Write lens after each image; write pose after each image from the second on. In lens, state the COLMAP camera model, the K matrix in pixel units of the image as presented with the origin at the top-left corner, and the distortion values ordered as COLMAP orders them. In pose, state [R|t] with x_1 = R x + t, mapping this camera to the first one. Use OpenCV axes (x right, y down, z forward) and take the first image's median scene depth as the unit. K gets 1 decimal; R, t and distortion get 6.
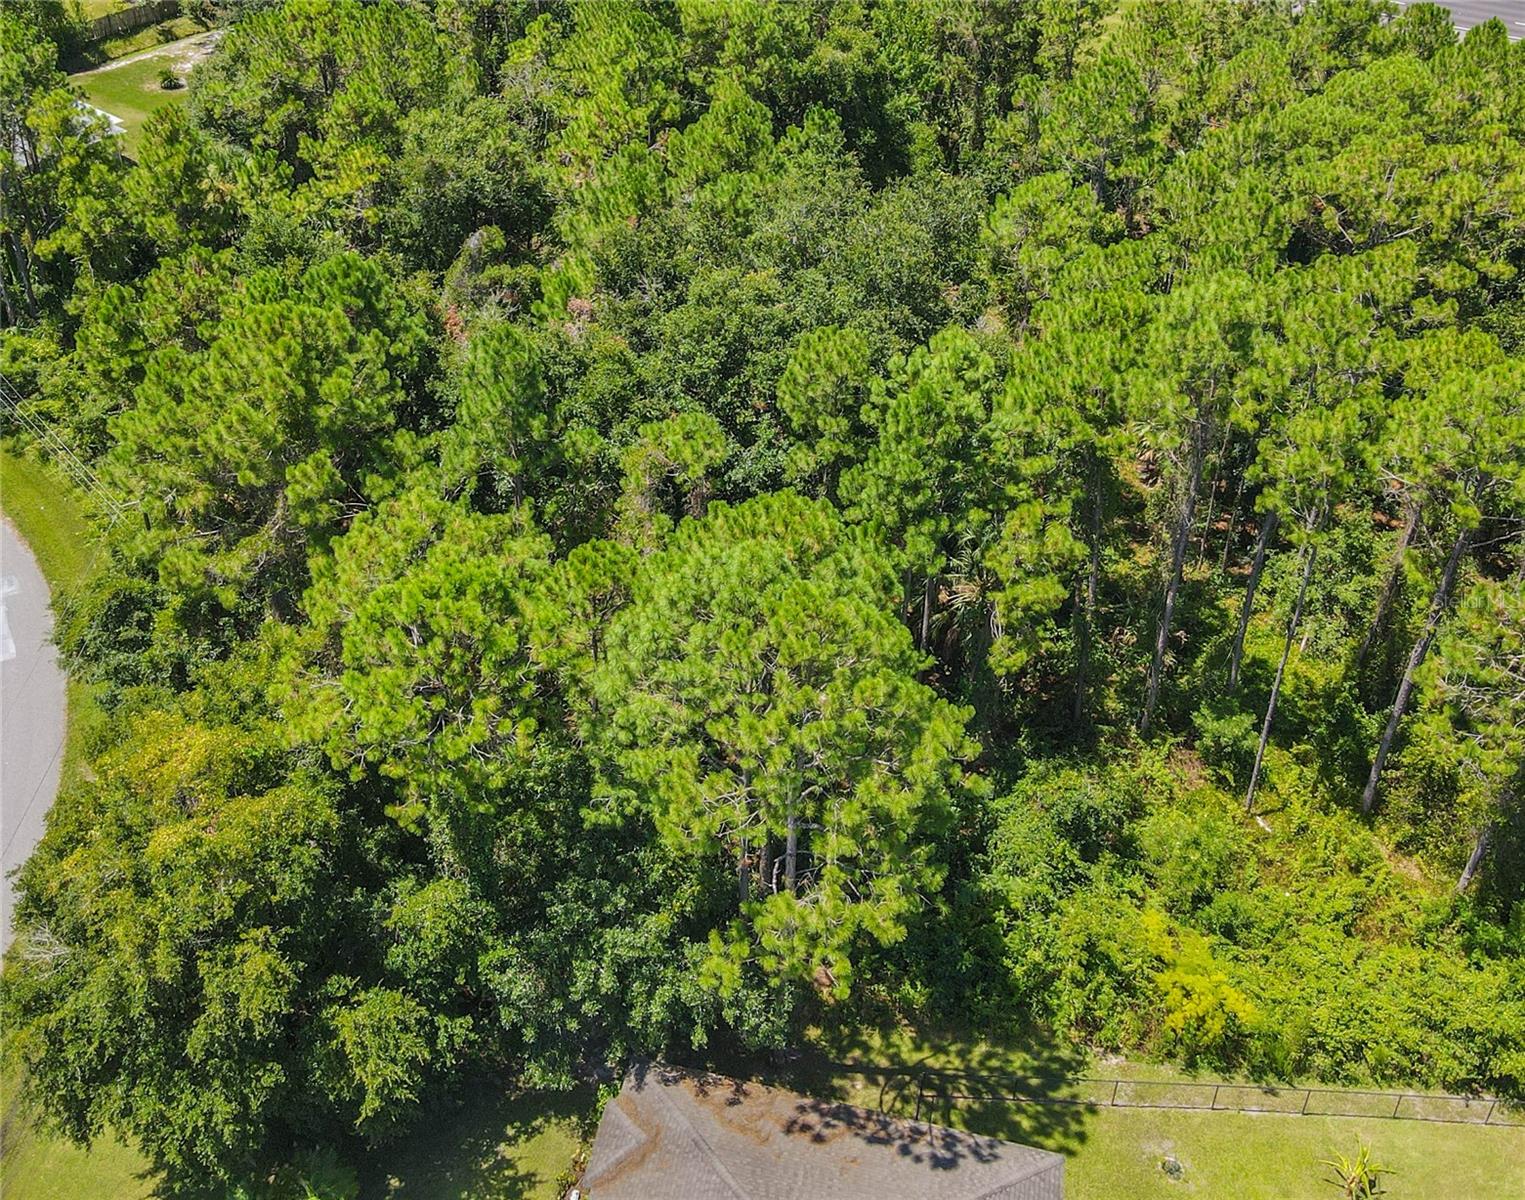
lens RADIAL K [[1575.6, 0, 760.2], [0, 1575.6, 398.6], [0, 0, 1]] dist [-0.005999, 0.127598]
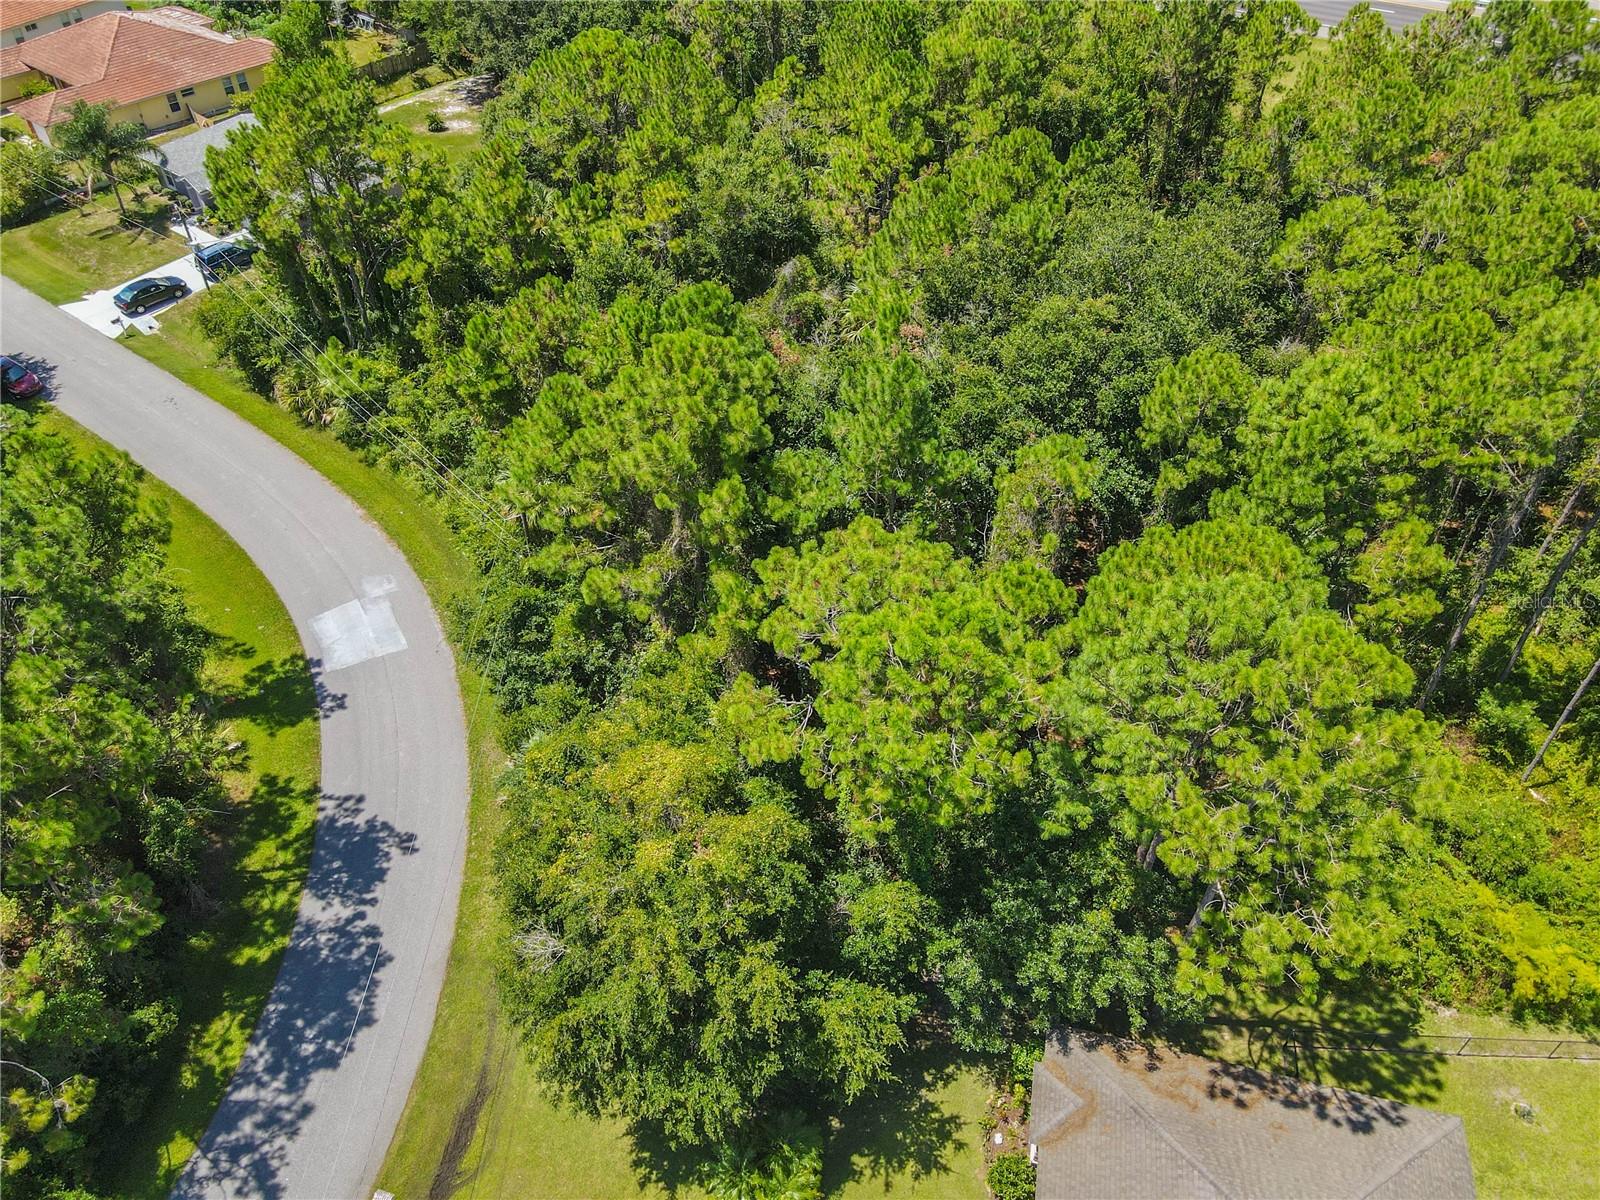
lens RADIAL K [[1167.4, 0, 799.3], [0, 1167.4, 593.2], [0, 0, 1]] dist [0.030062, 0.032793]
pose [[0.999980, -0.005550, 0.003011, -0.223015], [0.004960, 0.985565, 0.169224, -0.020434], [-0.003907, -0.169206, 0.985573, 0.203788]]
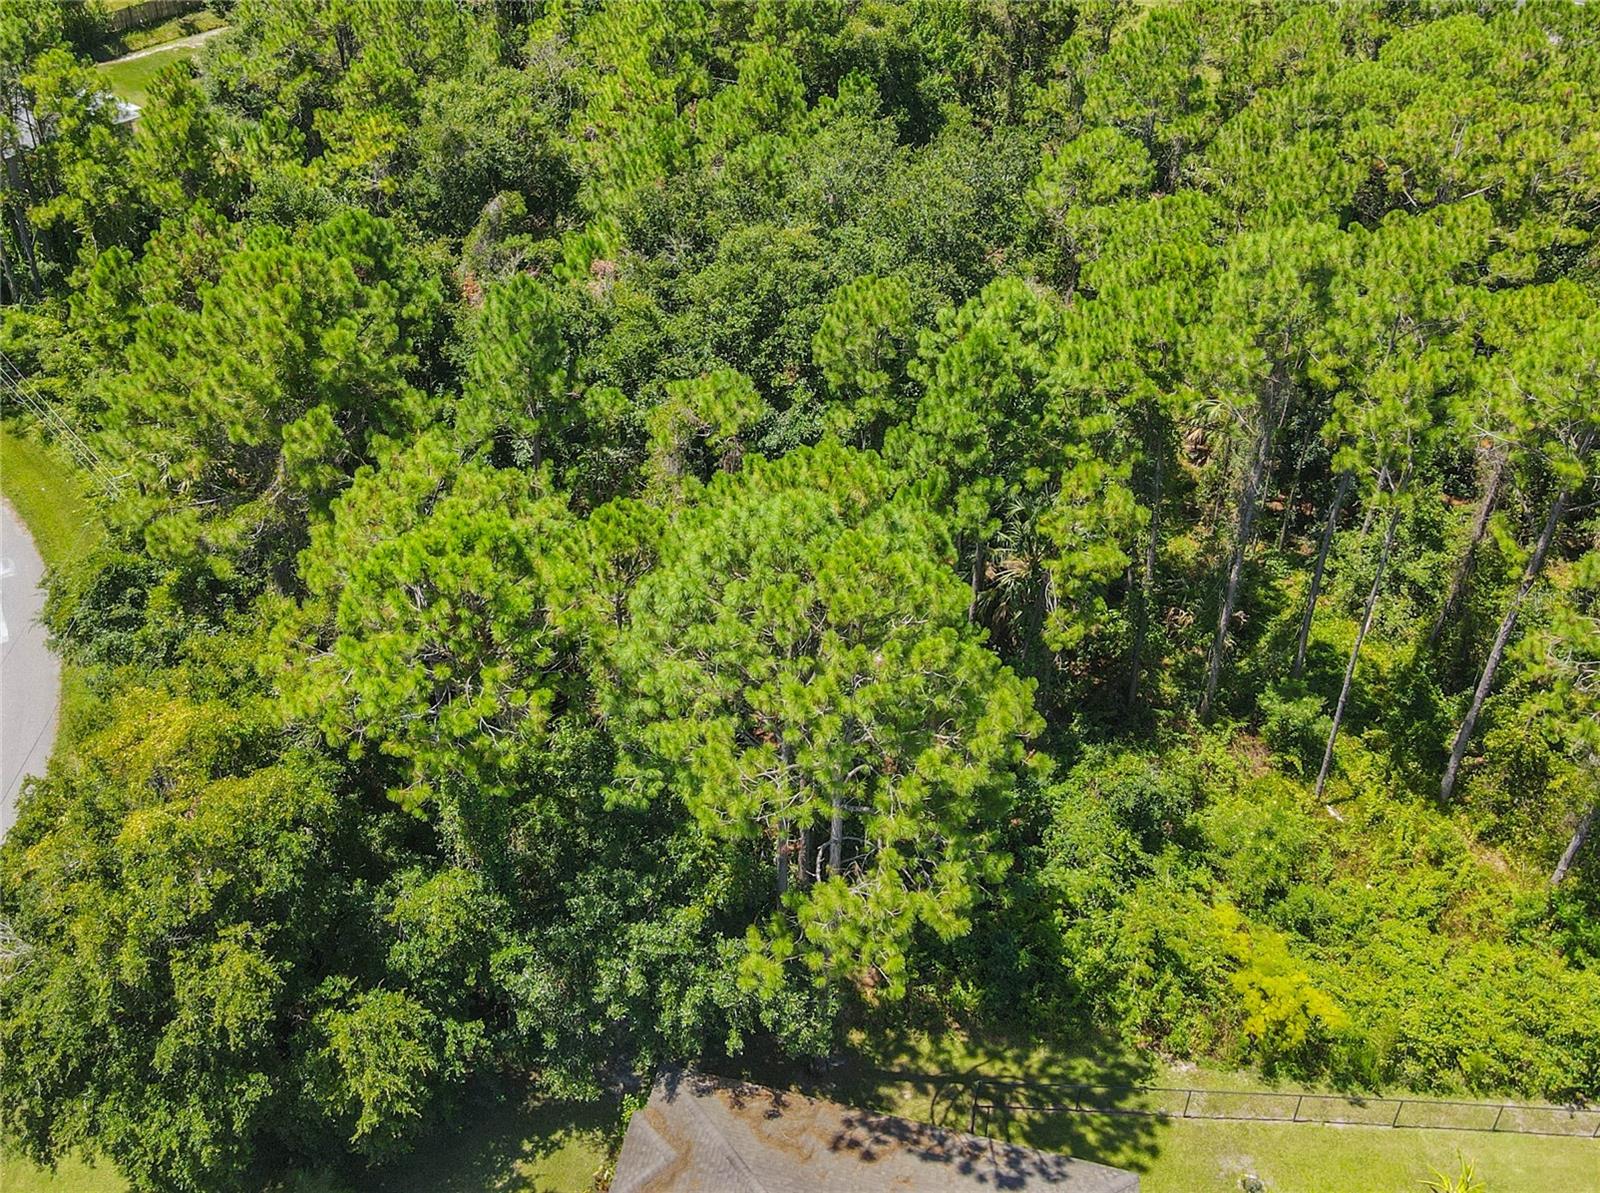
lens RADIAL K [[1499.6, 0, 781.8], [0, 1499.6, 428.0], [0, 0, 1]] dist [0.002258, 0.098357]
pose [[0.999999, -0.001571, 0.000336, -0.009435], [0.001571, 0.999999, 0.000092, 0.042906], [-0.000336, -0.000091, 1.000000, 0.114796]]
